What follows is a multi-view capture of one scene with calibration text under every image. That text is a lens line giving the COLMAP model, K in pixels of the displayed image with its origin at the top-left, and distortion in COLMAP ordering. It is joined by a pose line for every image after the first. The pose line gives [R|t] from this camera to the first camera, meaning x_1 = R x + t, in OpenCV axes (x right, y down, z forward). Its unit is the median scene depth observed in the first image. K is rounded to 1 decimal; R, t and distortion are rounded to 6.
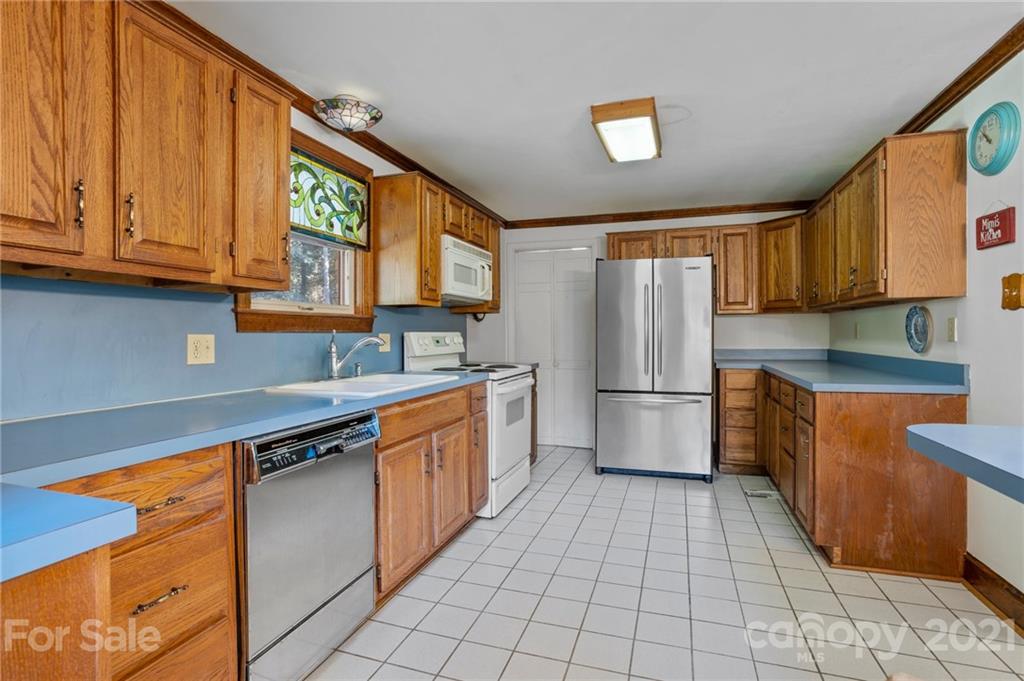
lens RADIAL K [[502.0, 0, 510.1], [0, 502.0, 330.5], [0, 0, 1]] dist [-0.045036, 0.035359]
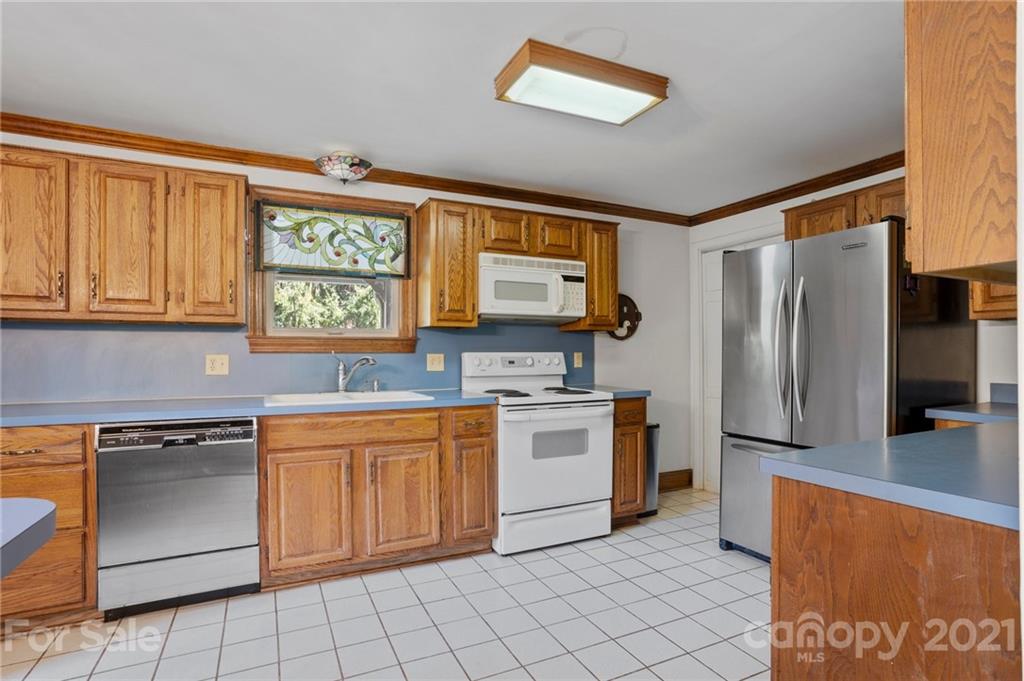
lens RADIAL K [[508.6, 0, 512.4], [0, 508.6, 352.5], [0, 0, 1]] dist [-0.043871, 0.020289]
pose [[0.694816, 0.002321, -0.719183, 0.772630], [0.003190, 0.999975, 0.006309, -0.003616], [0.719180, -0.006678, 0.694792, 0.441347]]
